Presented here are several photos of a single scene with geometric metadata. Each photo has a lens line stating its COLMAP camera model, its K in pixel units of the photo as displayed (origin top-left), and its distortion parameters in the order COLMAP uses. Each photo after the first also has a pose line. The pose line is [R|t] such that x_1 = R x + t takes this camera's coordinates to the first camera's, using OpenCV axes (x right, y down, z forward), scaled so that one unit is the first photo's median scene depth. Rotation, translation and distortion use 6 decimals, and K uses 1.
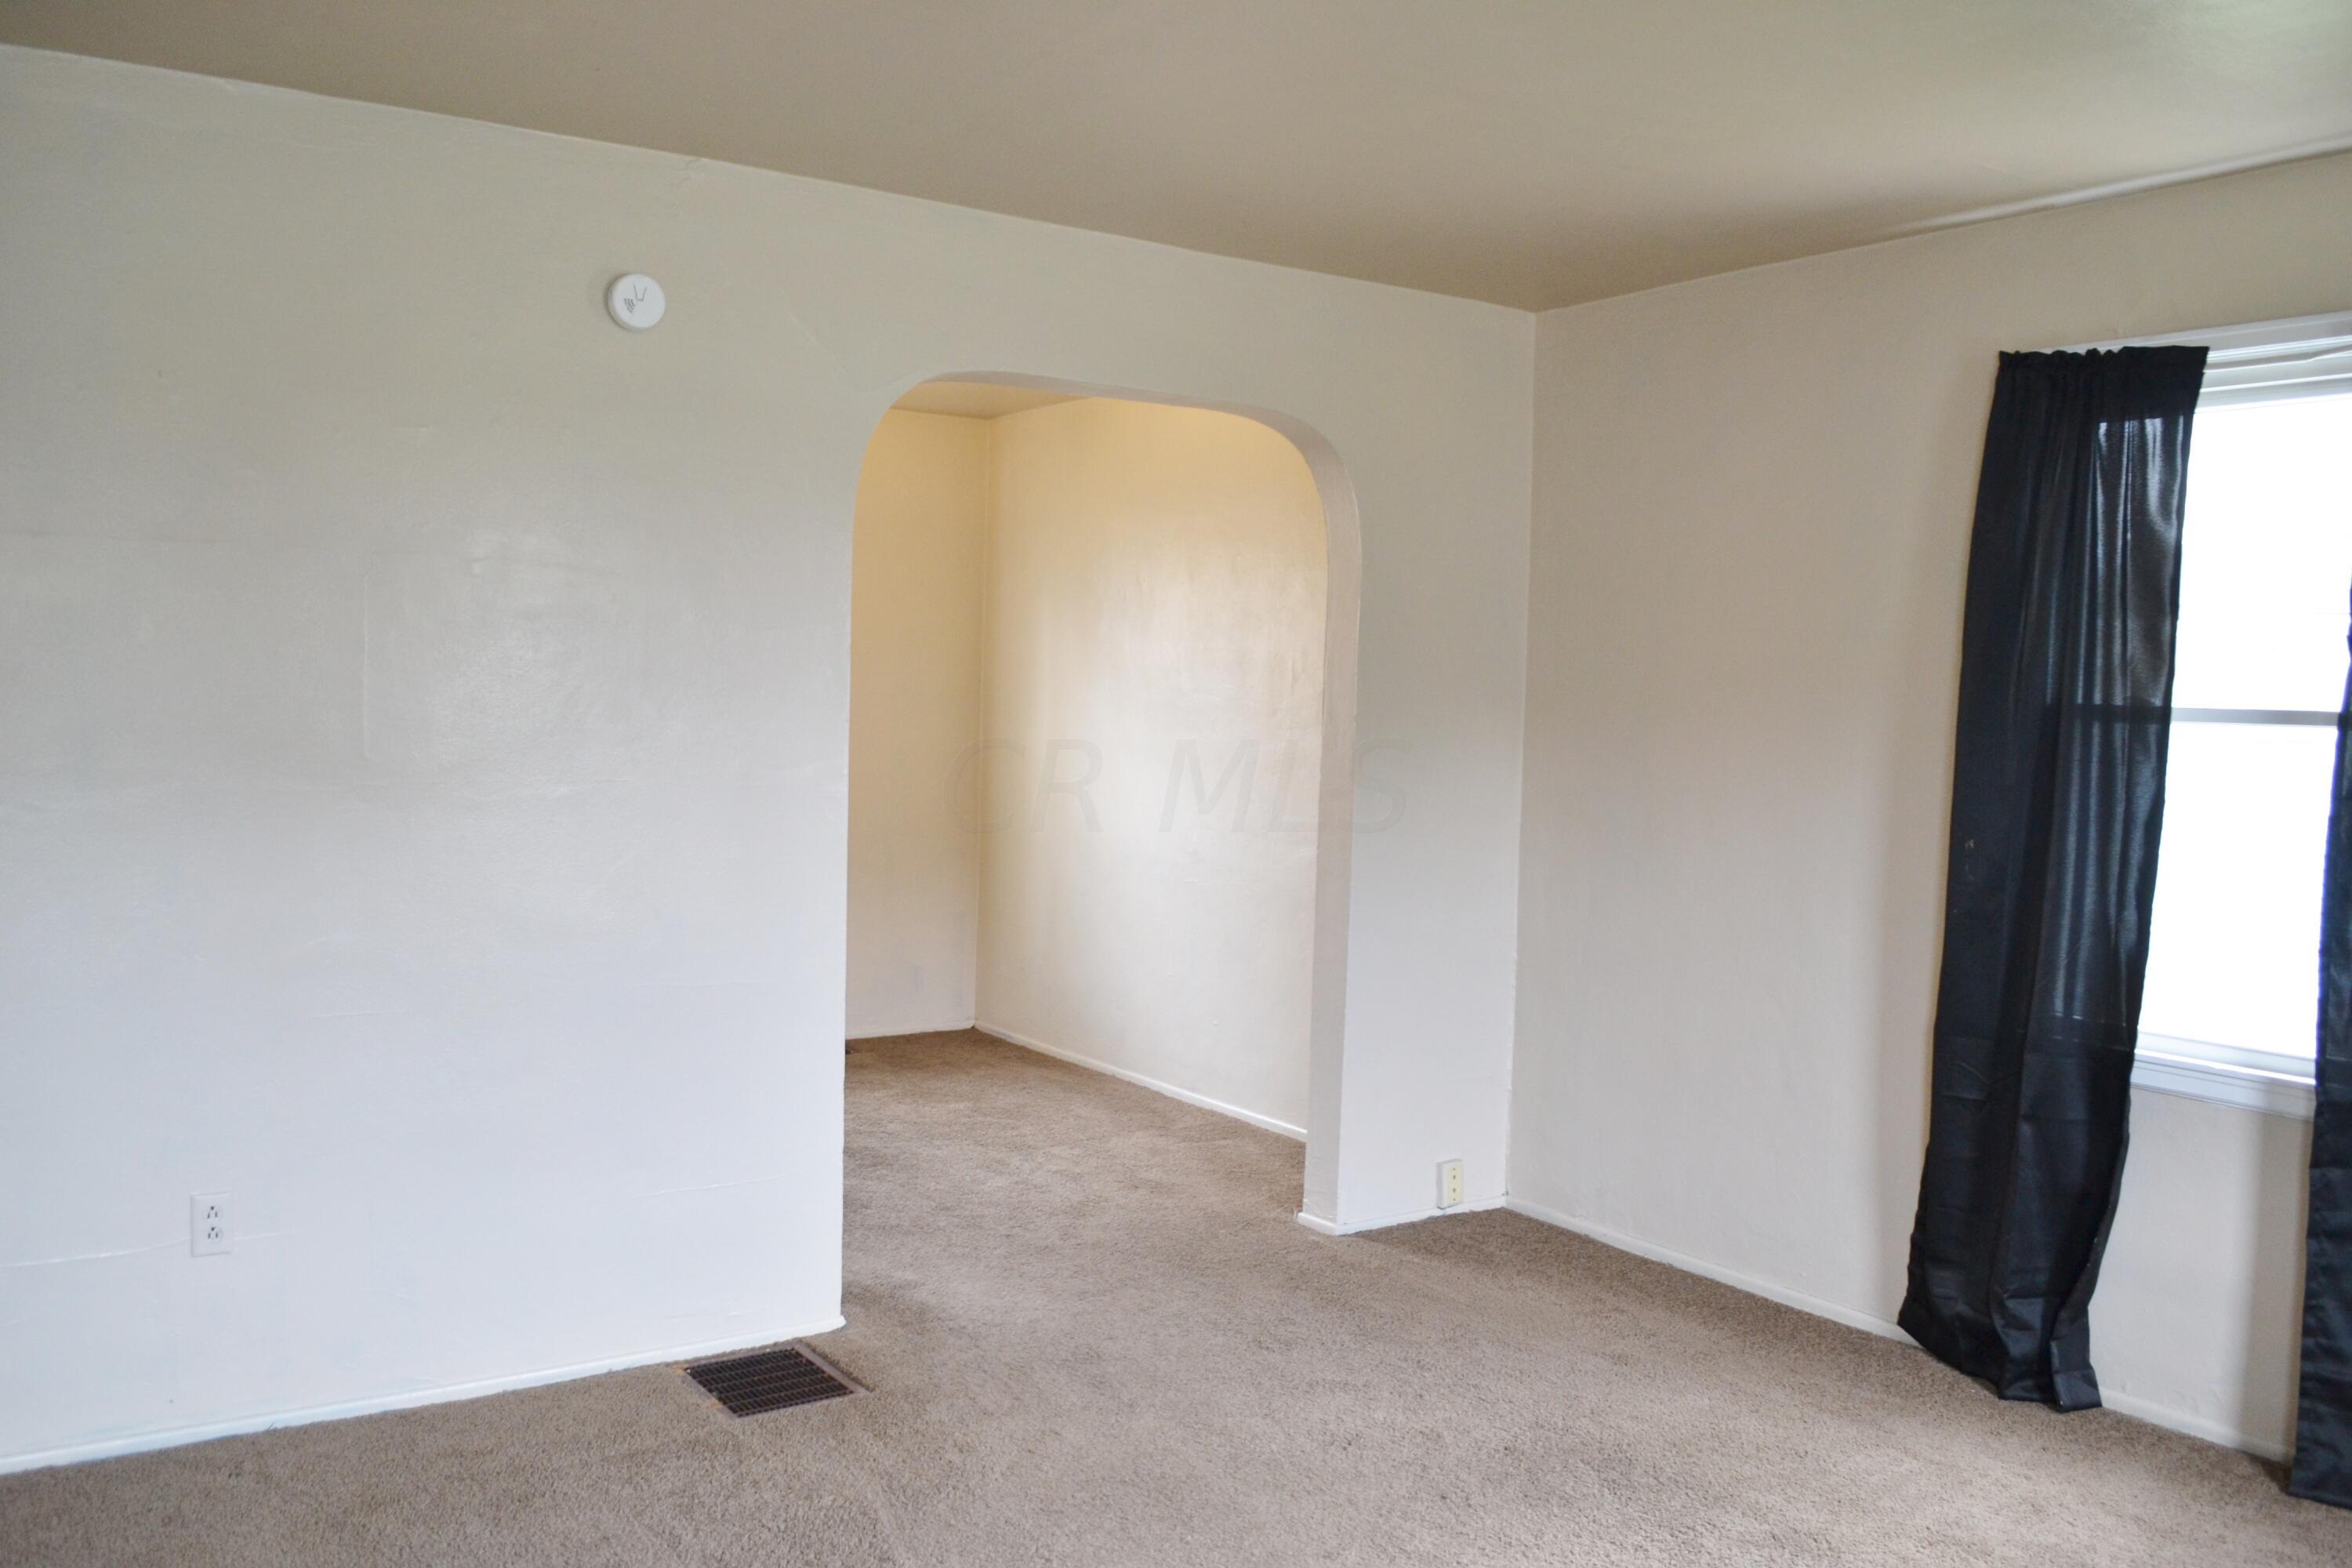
lens RADIAL K [[1918.8, 0, 1176.0], [0, 1918.8, 784.0], [0, 0, 1]] dist [-0.063326, 0.006083]
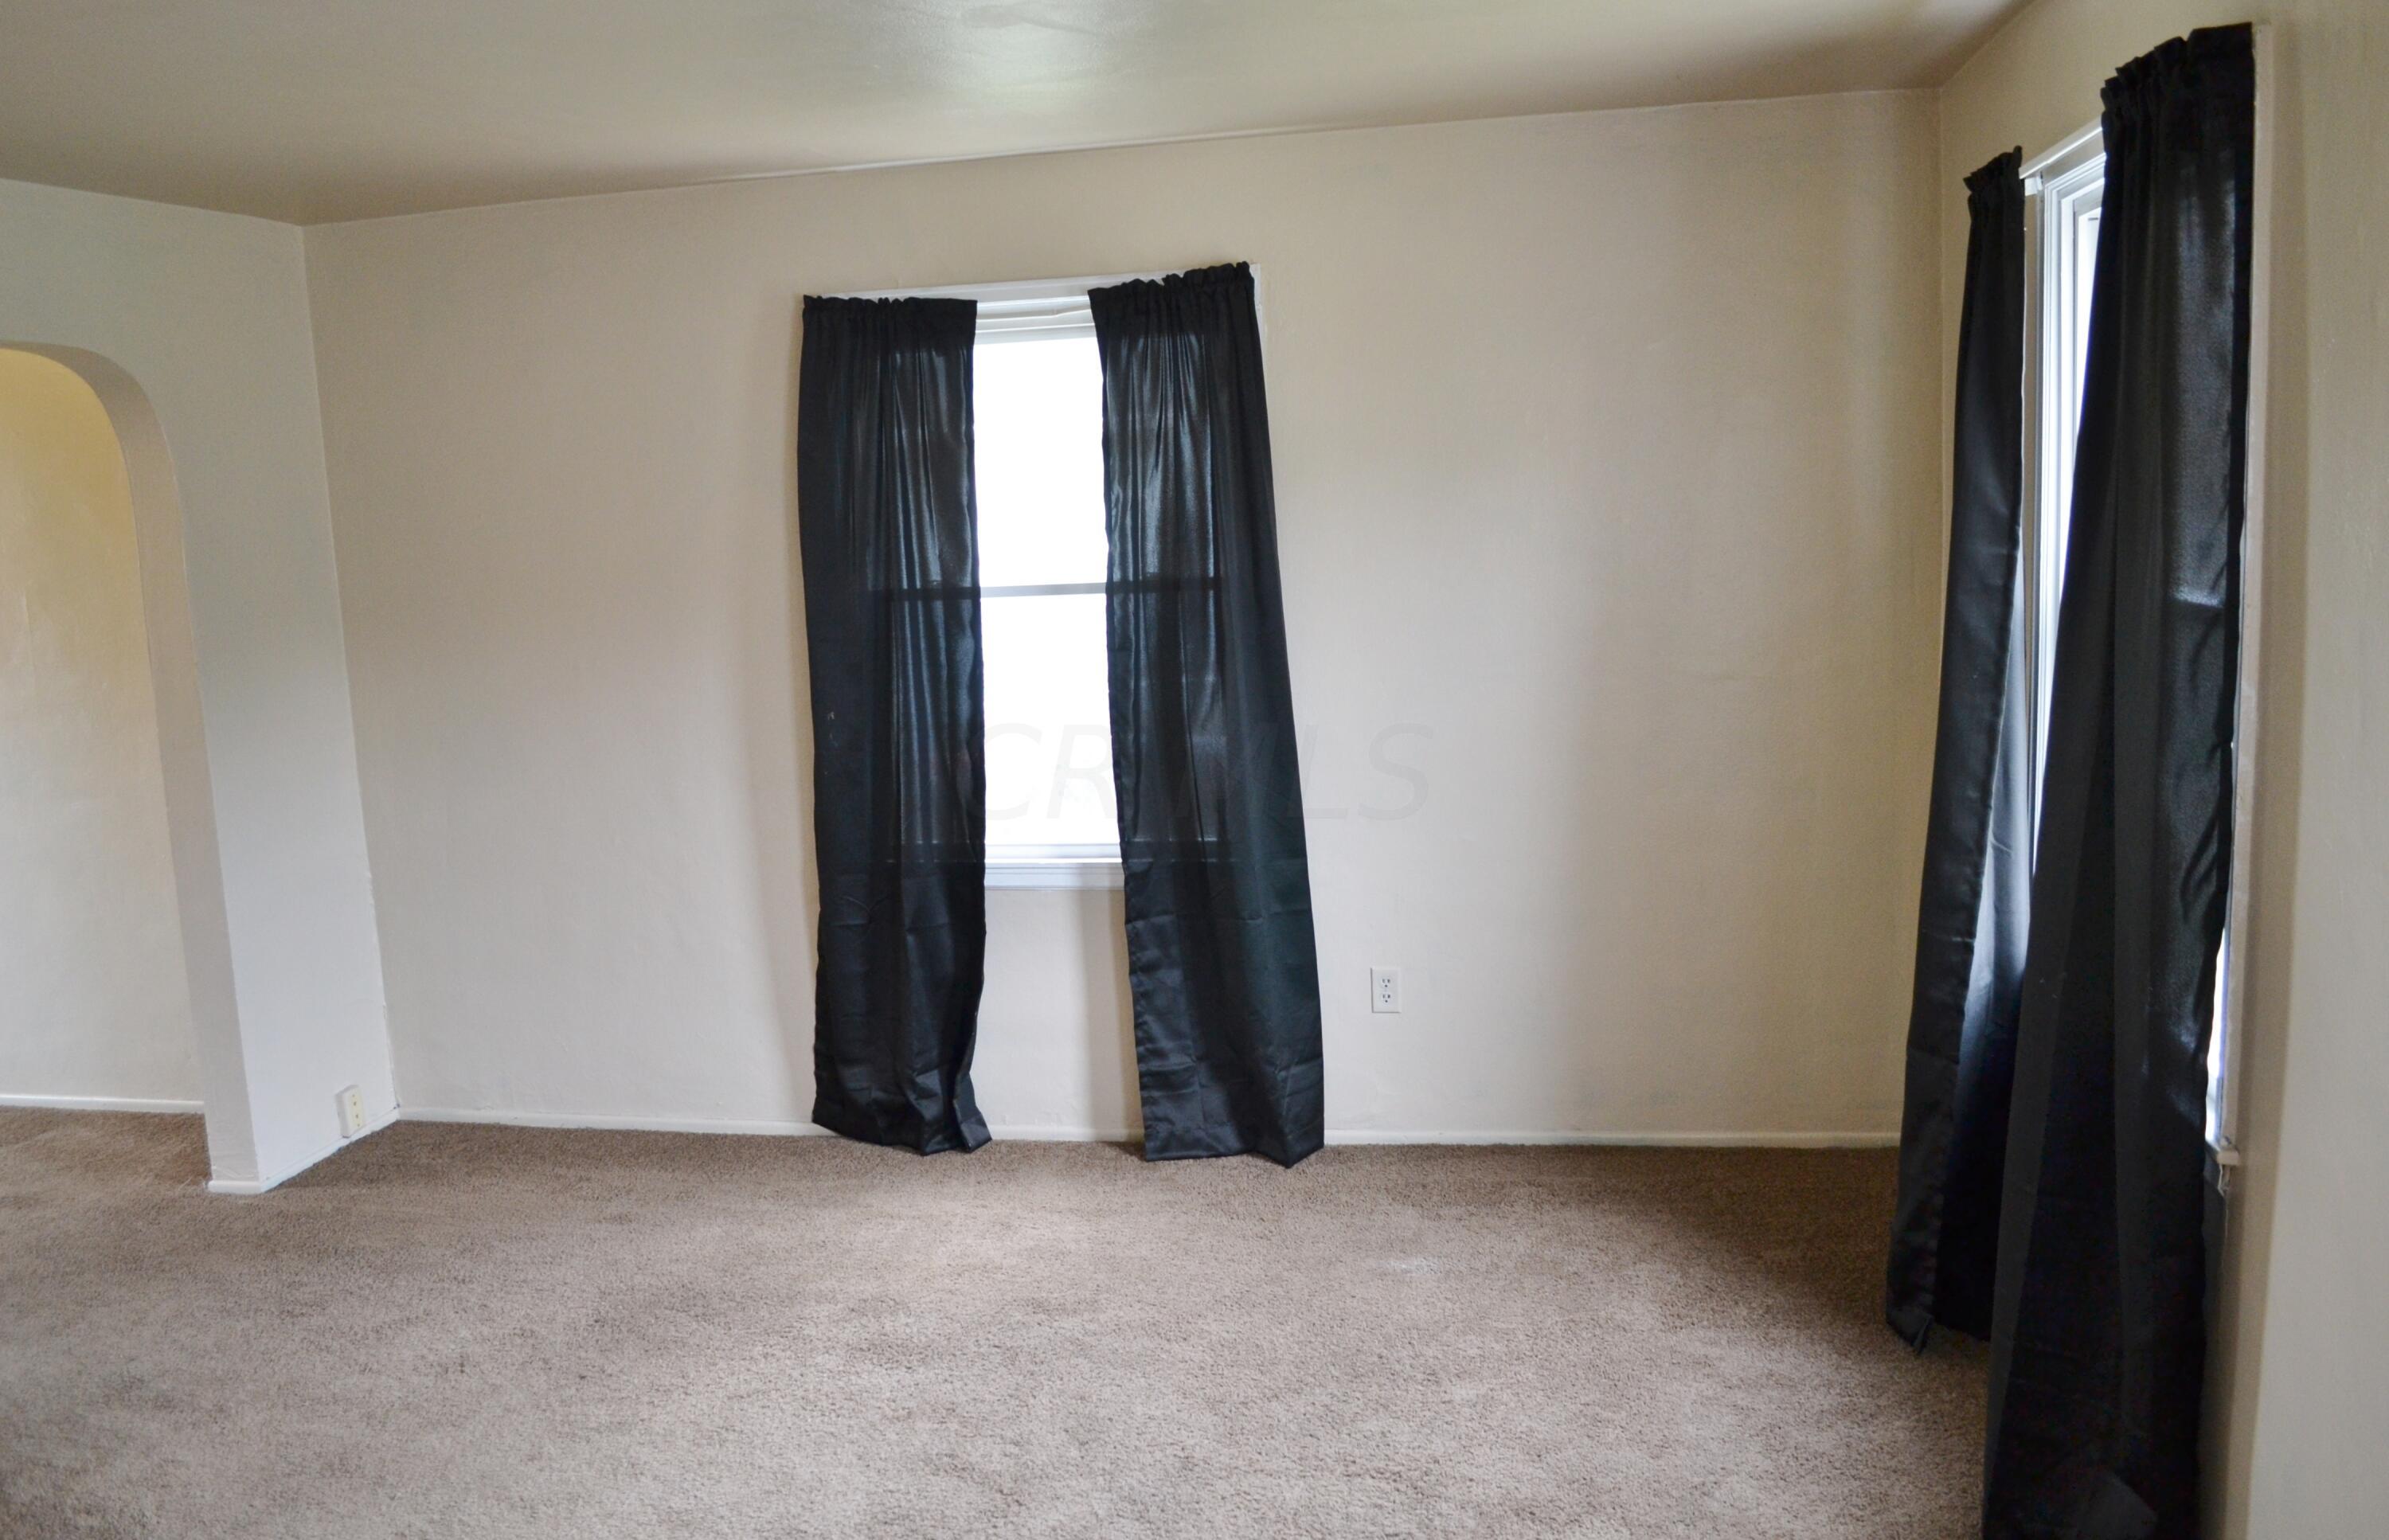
lens RADIAL K [[1978.0, 0, 1194.5], [0, 1978.0, 770.0], [0, 0, 1]] dist [-0.051804, -0.000125]
pose [[0.719792, -0.161852, 0.675058, -0.268359], [0.100258, 0.986483, 0.129617, -0.074788], [-0.686912, -0.025618, 0.726289, -0.060612]]
